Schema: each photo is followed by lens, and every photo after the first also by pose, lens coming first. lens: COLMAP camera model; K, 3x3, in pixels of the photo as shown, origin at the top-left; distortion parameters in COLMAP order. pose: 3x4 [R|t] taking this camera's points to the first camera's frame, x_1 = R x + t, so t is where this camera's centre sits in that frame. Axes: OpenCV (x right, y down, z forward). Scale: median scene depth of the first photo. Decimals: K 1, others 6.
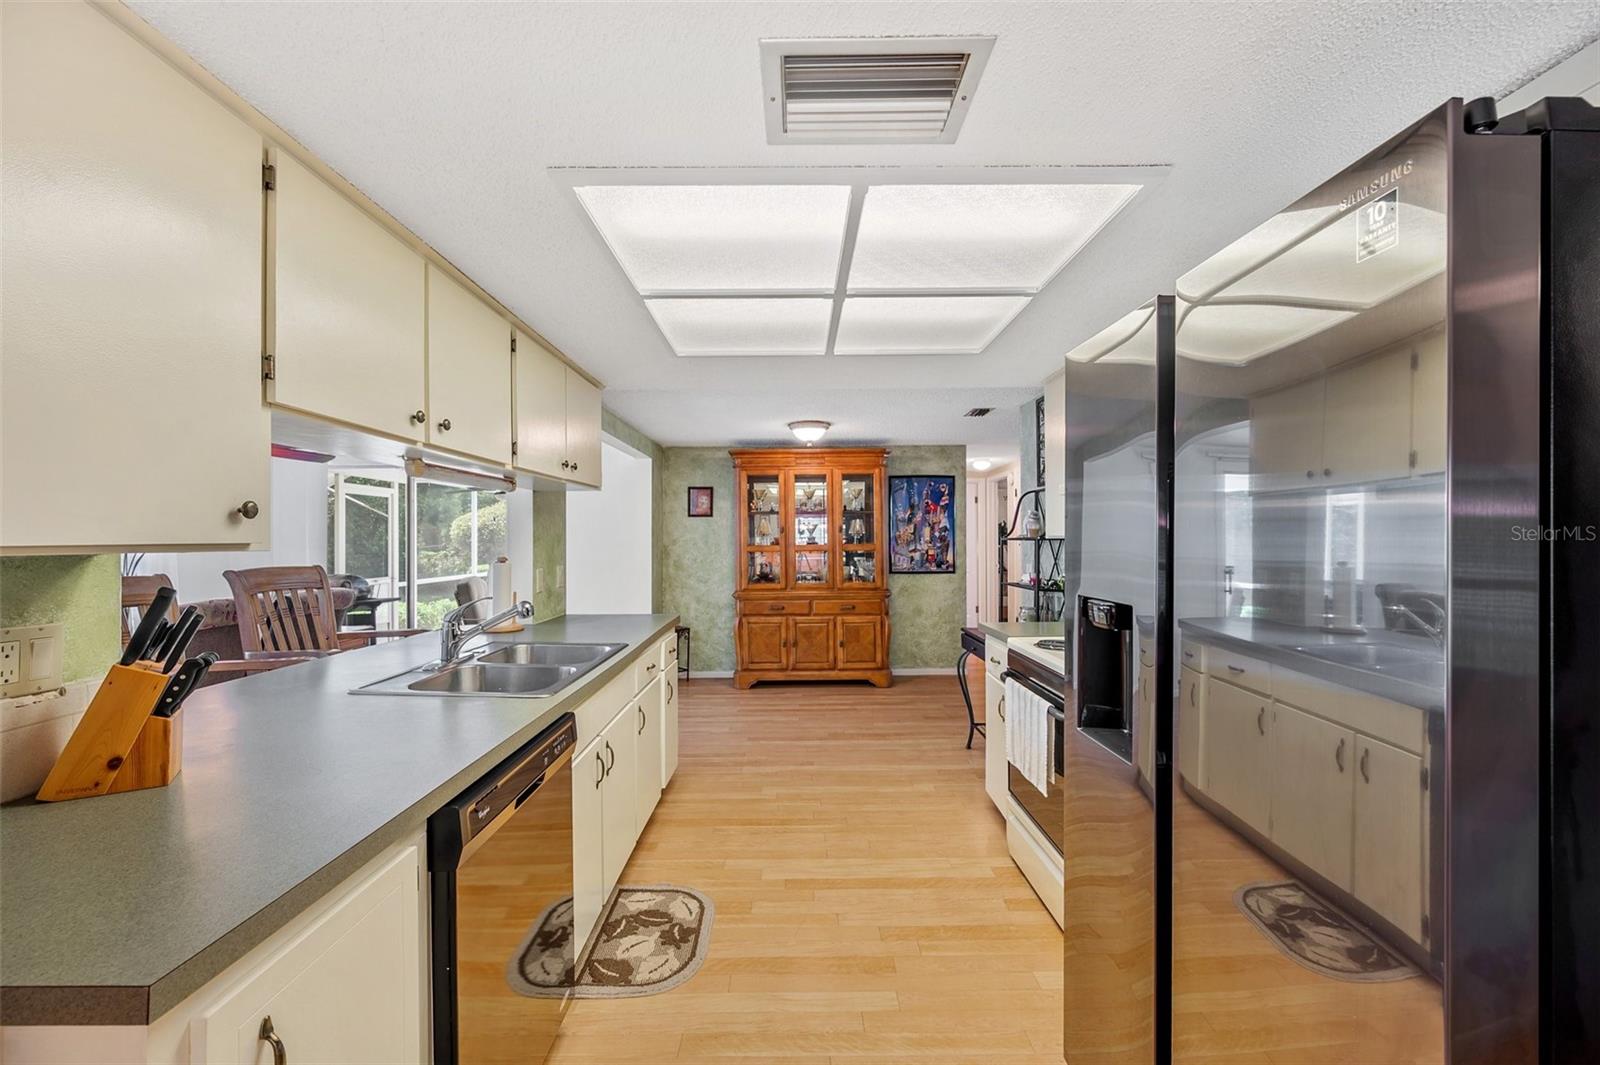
lens RADIAL K [[634.4, 0, 799.7], [0, 634.4, 534.4], [0, 0, 1]] dist [-0.000297, 0.000558]
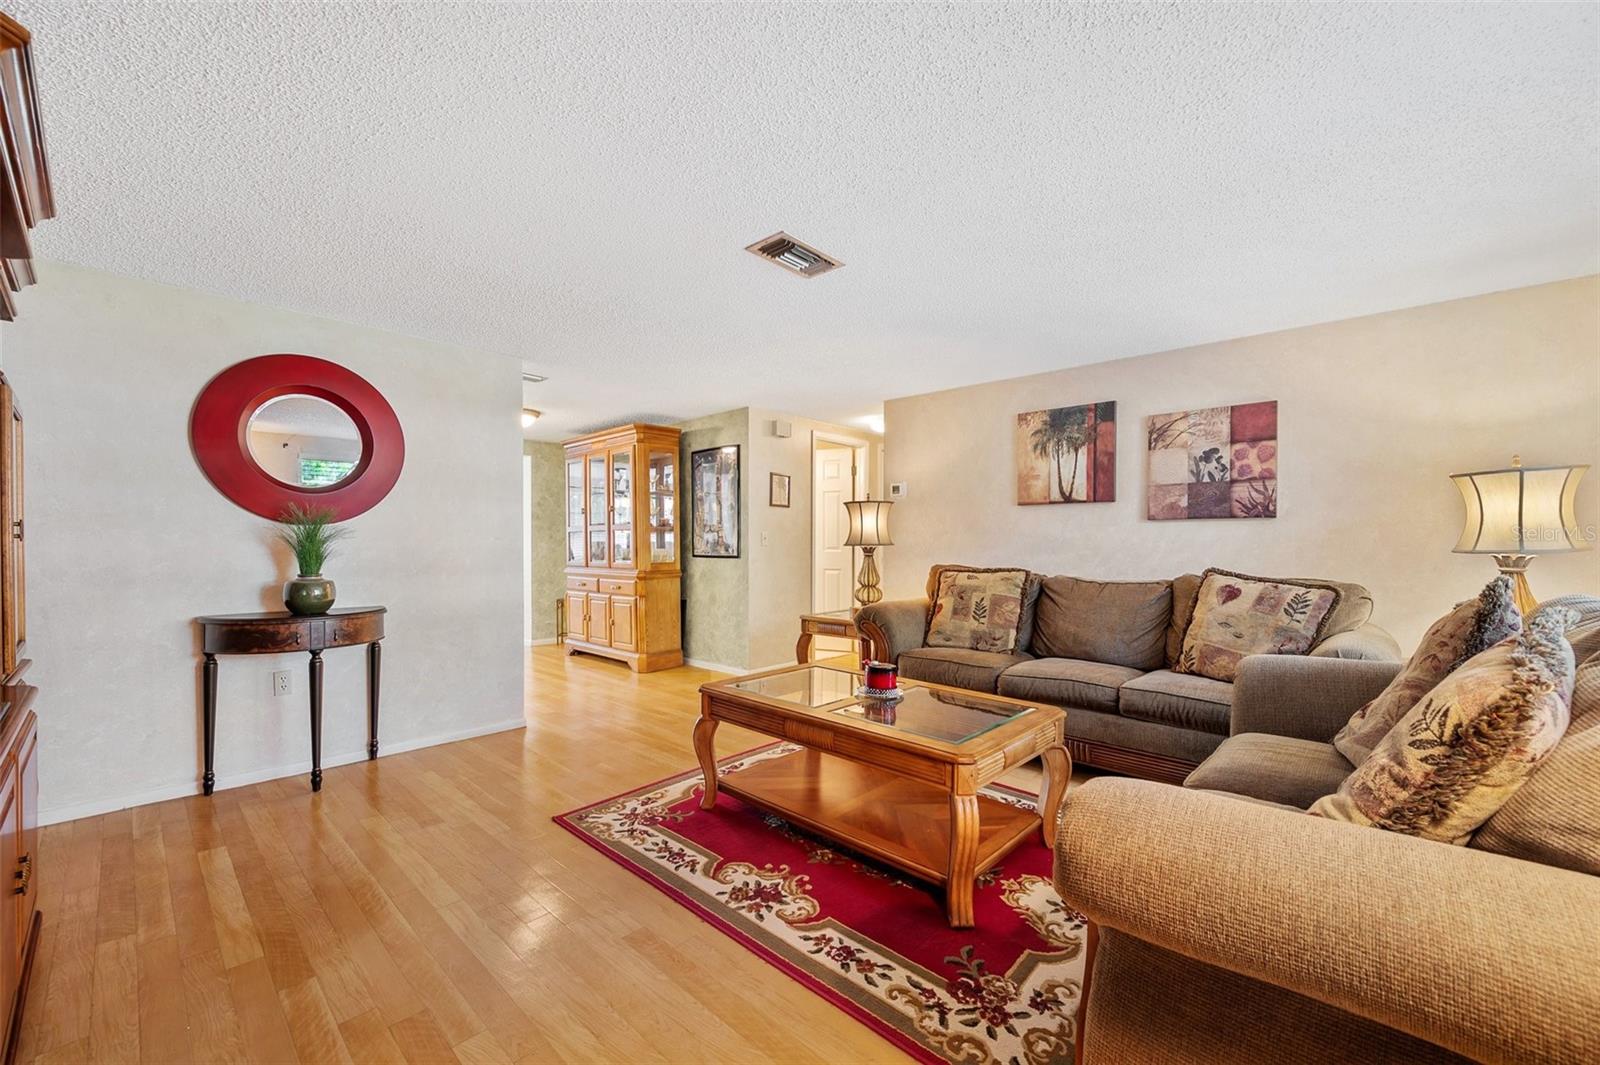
lens RADIAL K [[634.4, 0, 801.4], [0, 634.4, 546.8], [0, 0, 1]] dist [-0.000297, 0.000558]
pose [[0.722347, 0.008095, -0.691483, 1.950070], [-0.001090, 0.999944, 0.010567, 0.079065], [0.691530, -0.006879, 0.722315, 0.941208]]
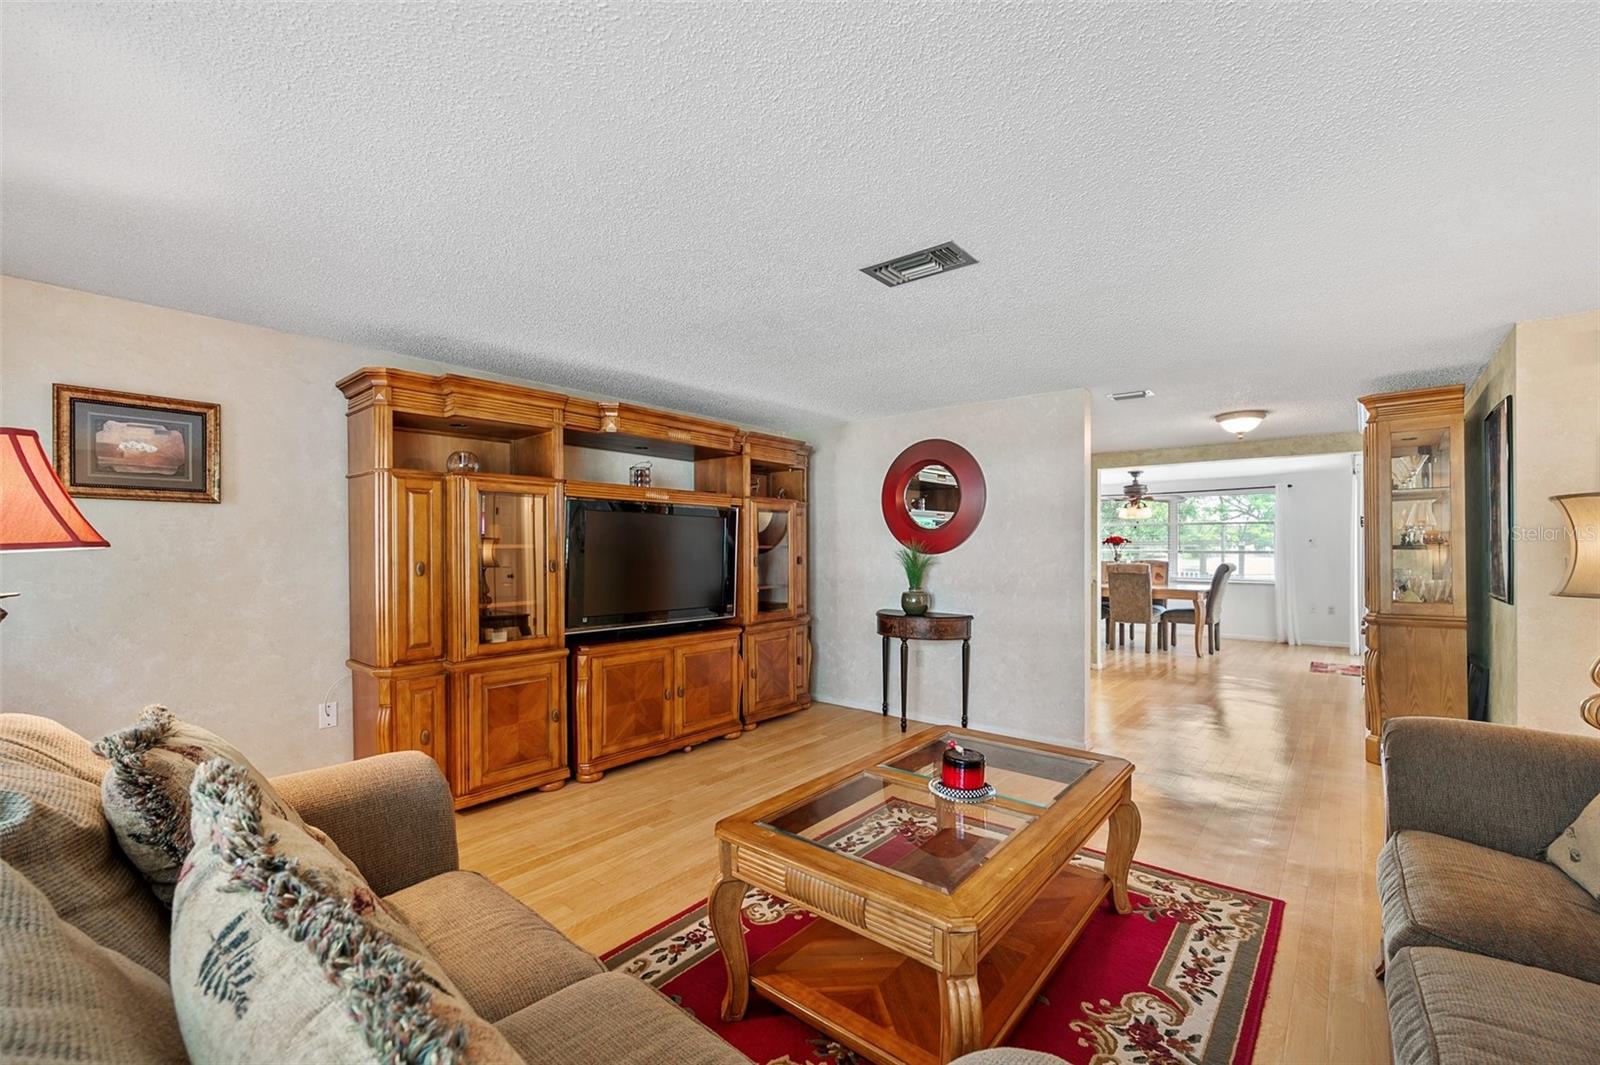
lens RADIAL K [[661.0, 0, 815.9], [0, 661.0, 546.7], [0, 0, 1]] dist [0.002961, -0.000717]
pose [[-0.638352, 0.001733, -0.769743, 2.046372], [0.007181, 0.999967, -0.003705, 0.040390], [0.769711, -0.007892, -0.638343, 1.982474]]
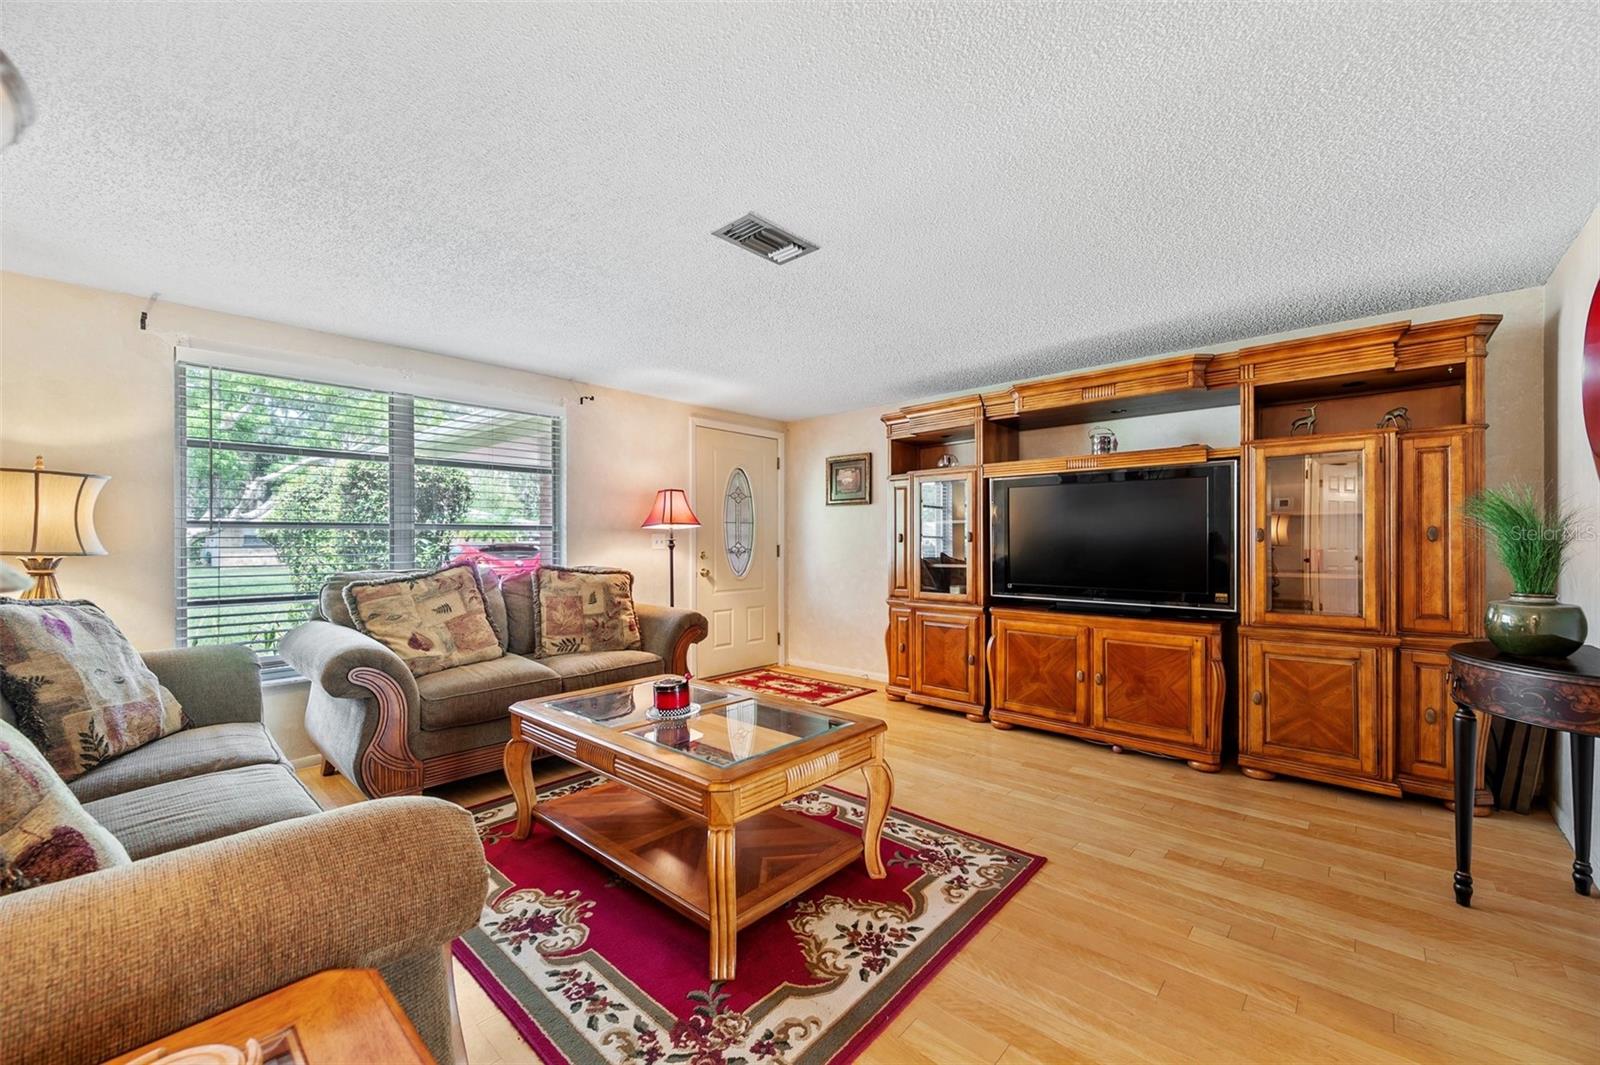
lens RADIAL K [[634.4, 0, 806.8], [0, 634.4, 537.6], [0, 0, 1]] dist [-0.000297, 0.000558]
pose [[-0.734275, 0.010447, 0.678772, 0.754312], [0.002684, 0.999918, -0.012486, 0.085800], [-0.678847, -0.007347, -0.734243, 2.126262]]
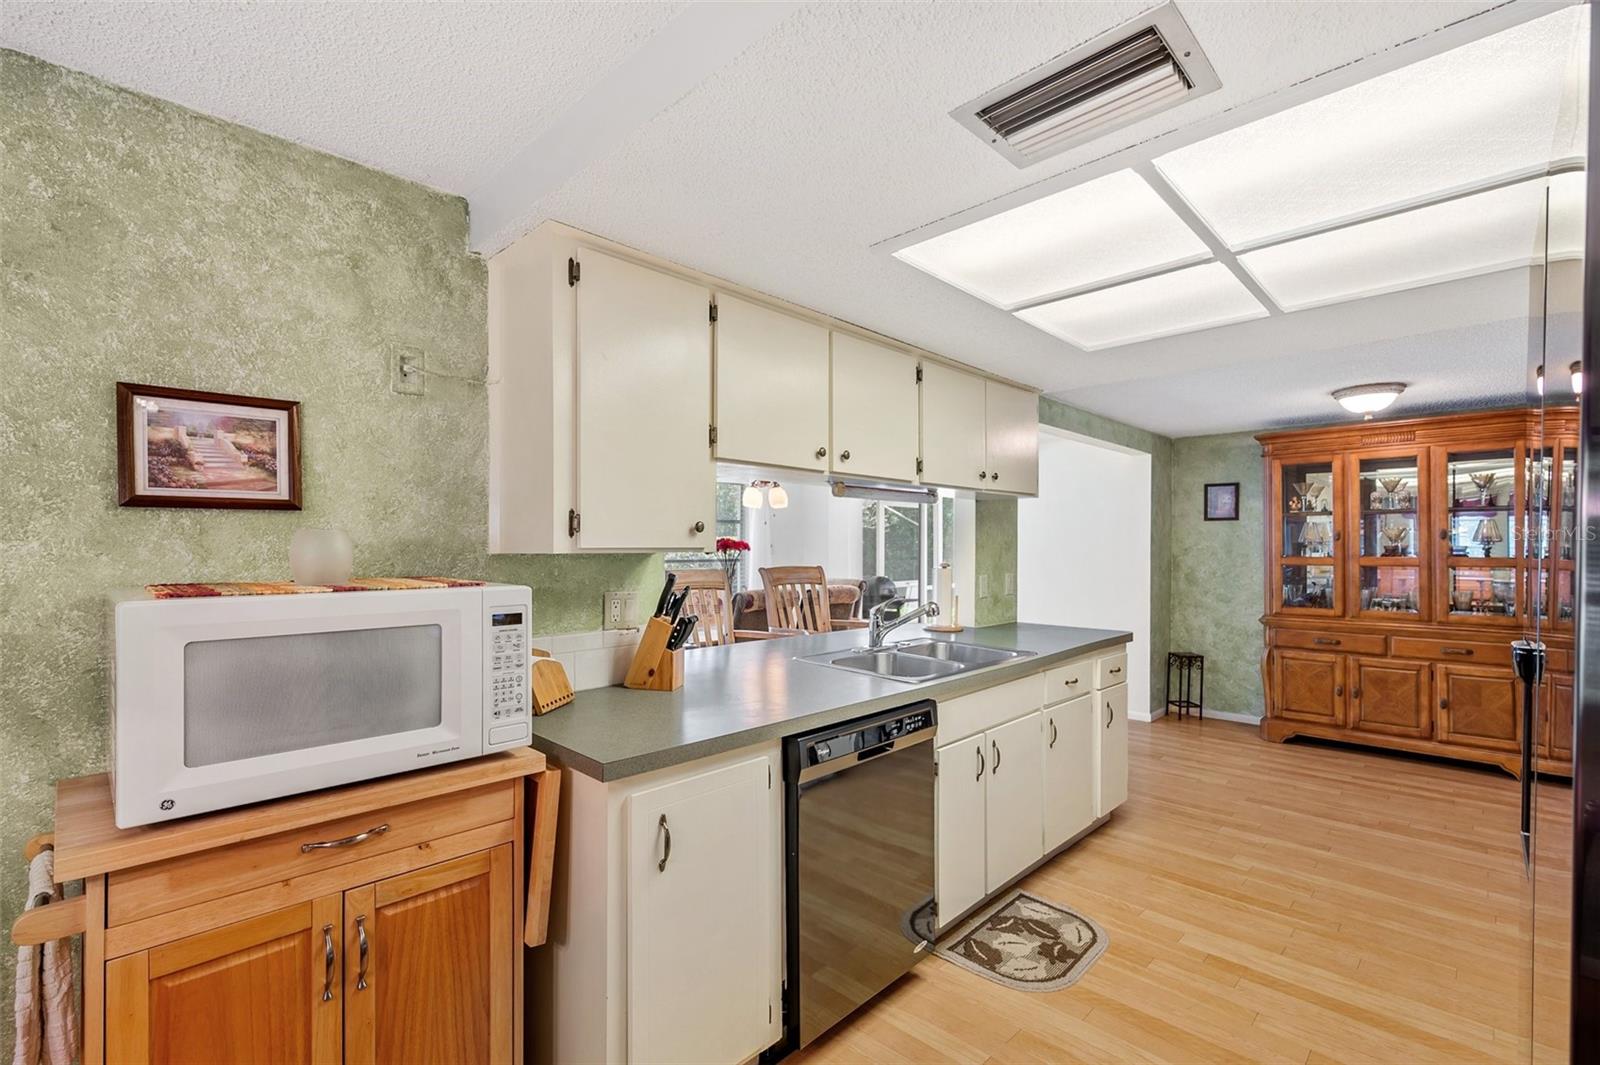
lens RADIAL K [[711.5, 0, 809.8], [0, 711.5, 547.9], [0, 0, 1]] dist [0.007330, -0.002107]
pose [[0.715400, 0.007164, -0.698679, 0.223989], [-0.001038, 0.999957, 0.009191, -0.000962], [0.698715, -0.005850, 0.715376, -0.036330]]
